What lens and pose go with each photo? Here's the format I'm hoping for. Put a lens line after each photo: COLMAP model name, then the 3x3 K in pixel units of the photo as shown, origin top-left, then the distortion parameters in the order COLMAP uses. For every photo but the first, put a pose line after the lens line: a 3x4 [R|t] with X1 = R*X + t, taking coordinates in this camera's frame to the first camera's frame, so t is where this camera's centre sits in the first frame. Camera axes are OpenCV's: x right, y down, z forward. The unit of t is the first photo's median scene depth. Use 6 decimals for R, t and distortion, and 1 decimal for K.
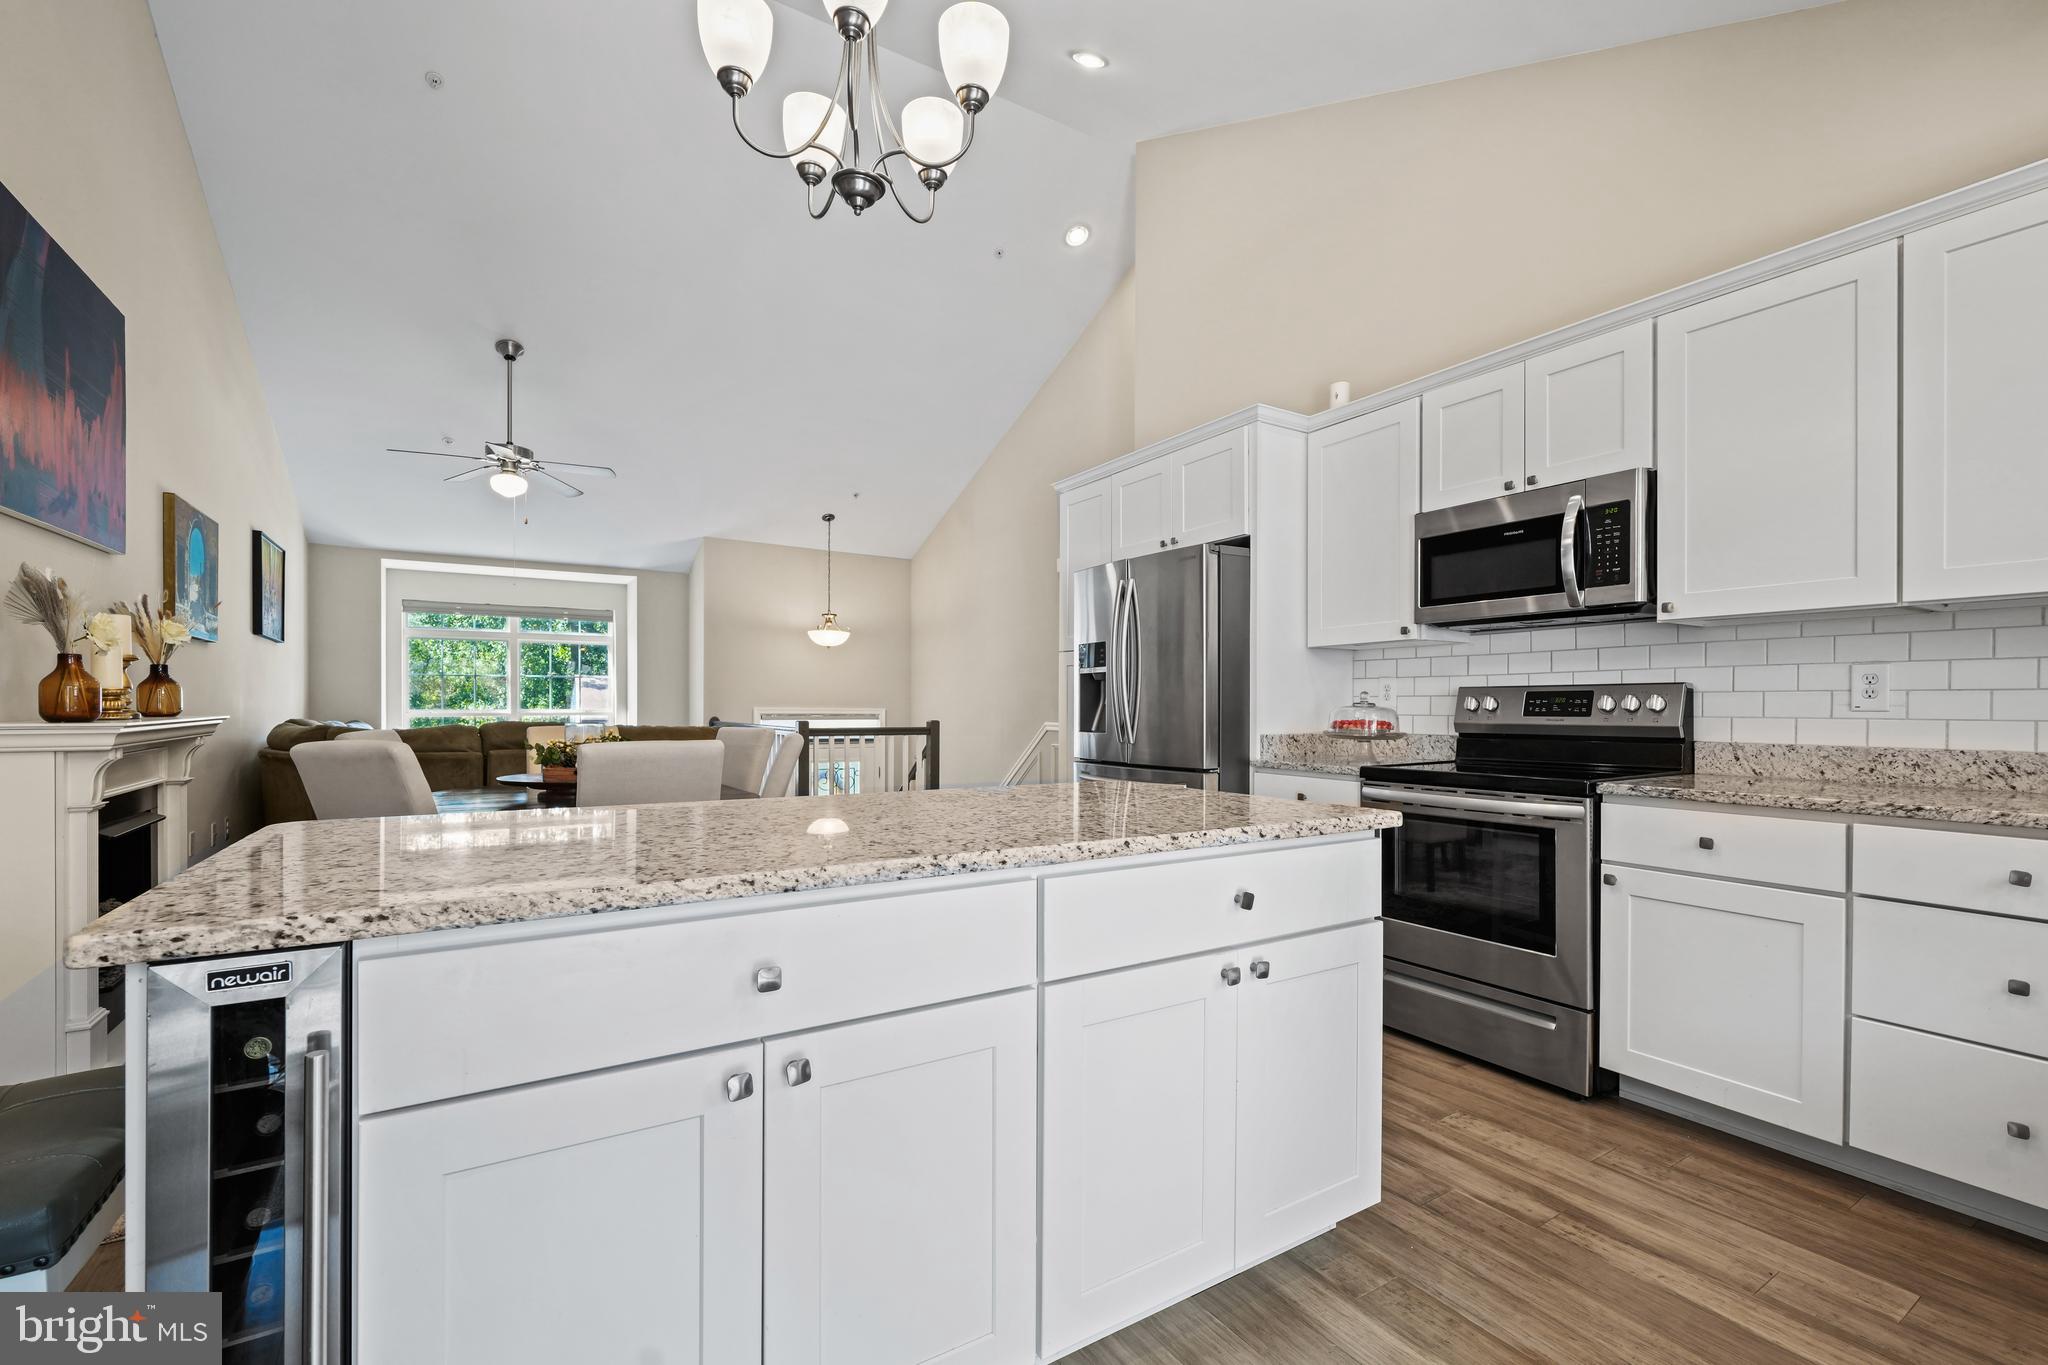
lens RADIAL K [[878.3, 0, 1032.3], [0, 878.3, 708.3], [0, 0, 1]] dist [-0.002363, -0.000080]
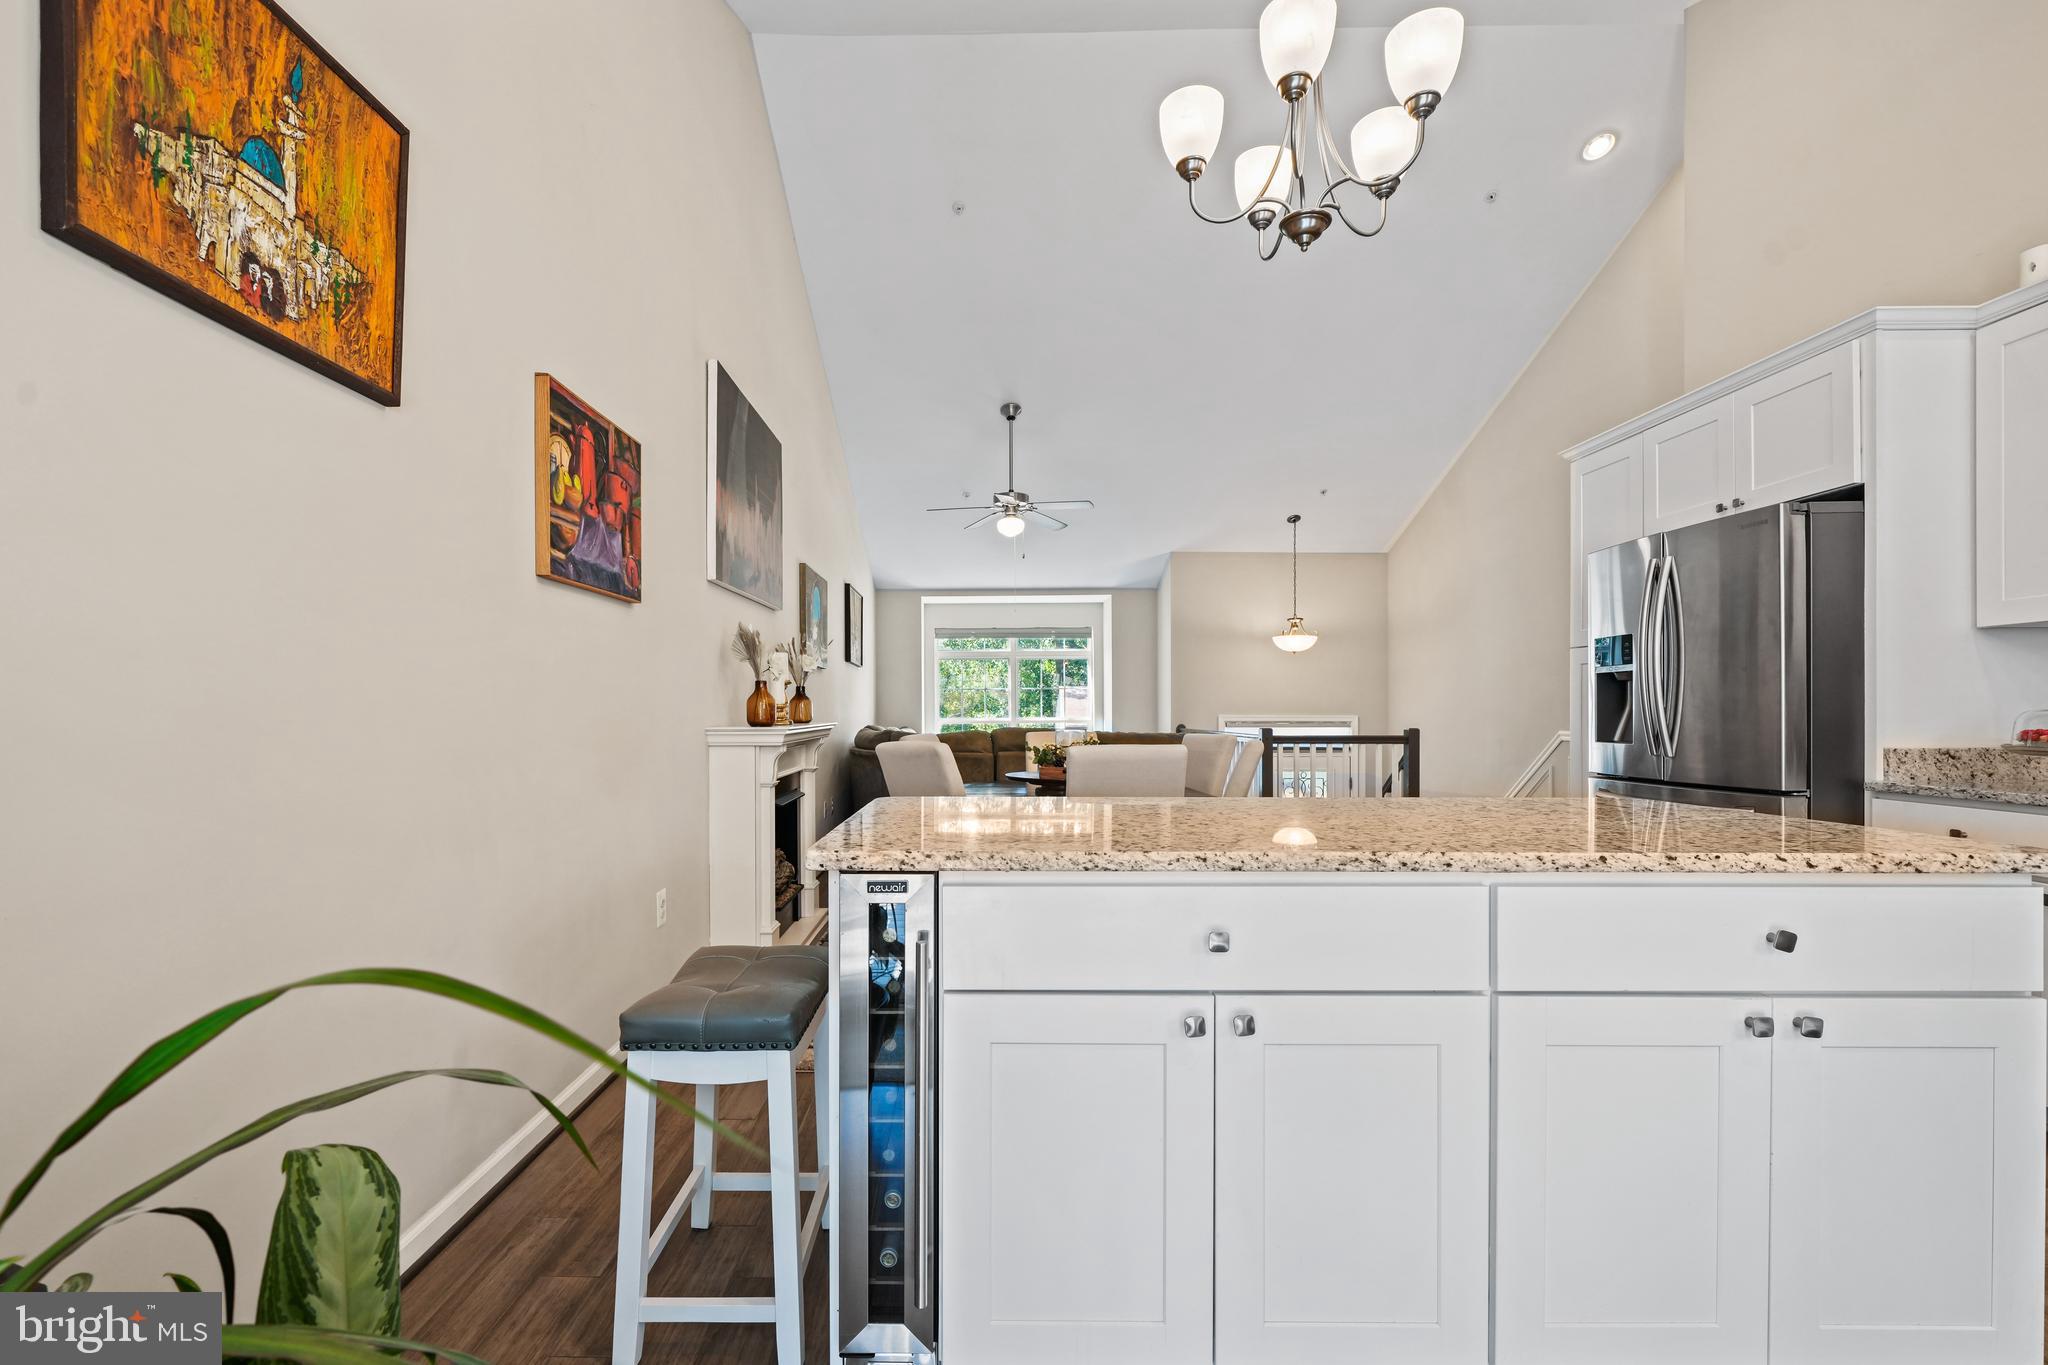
lens RADIAL K [[898.9, 0, 968.7], [0, 898.9, 718.8], [0, 0, 1]] dist [-0.001152, -0.000298]
pose [[0.836237, -0.001862, -0.548365, 0.032394], [0.003553, 0.999992, 0.002022, 0.000737], [0.548356, -0.003639, 0.836237, -0.077556]]
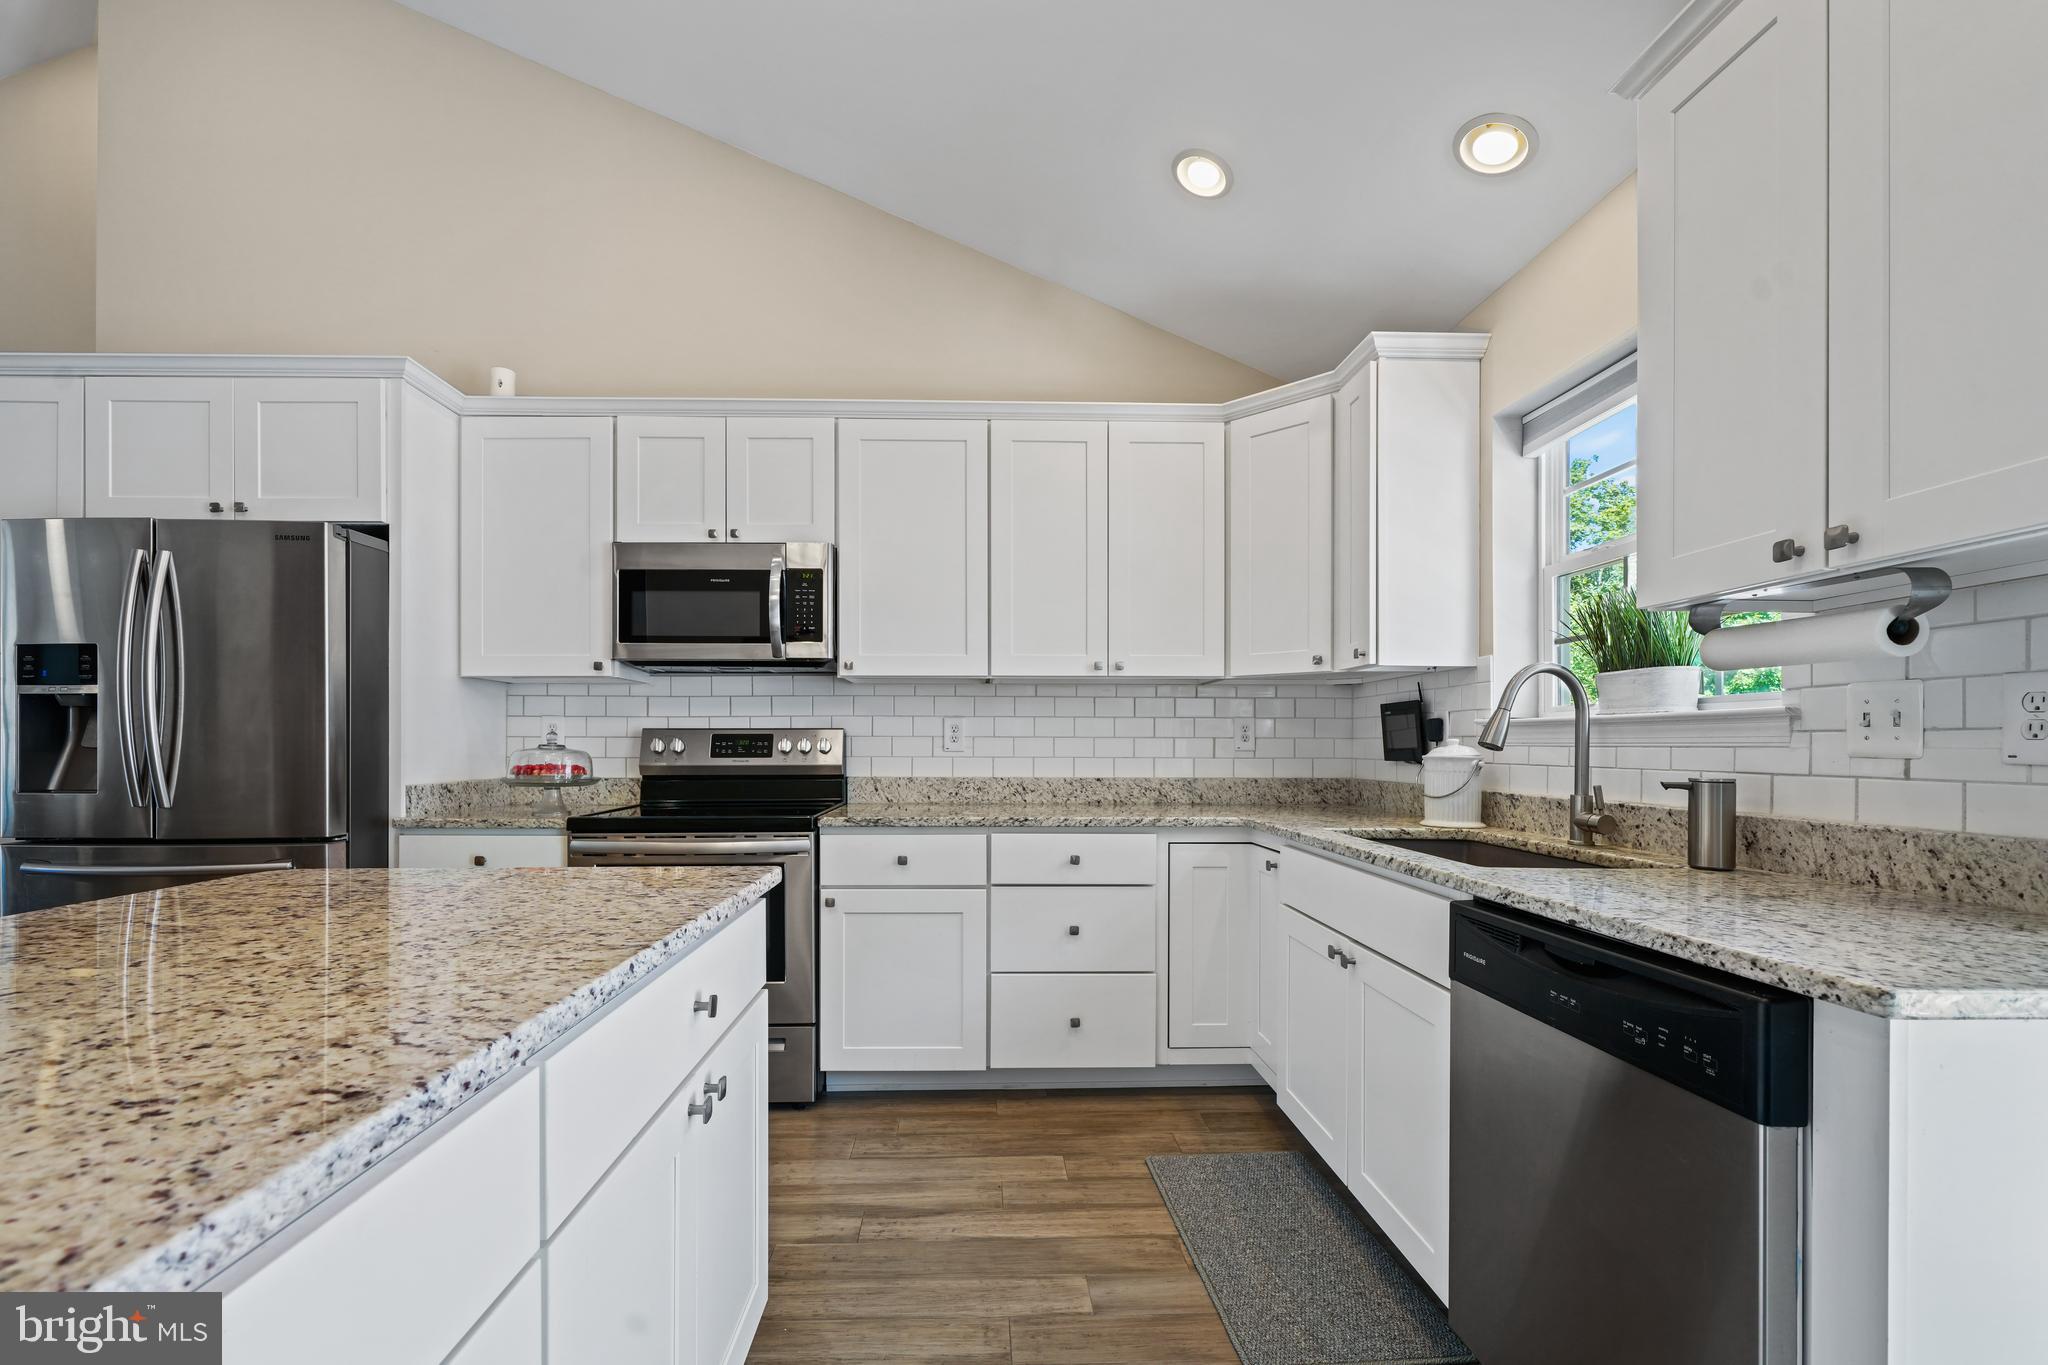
lens RADIAL K [[853.2, 0, 984.9], [0, 853.2, 740.3], [0, 0, 1]] dist [-0.001150, -0.000117]
pose [[0.508468, 0.003109, 0.861075, -0.148744], [0.001523, 0.999989, -0.004509, -0.006645], [-0.861080, 0.003604, 0.508457, 0.212202]]
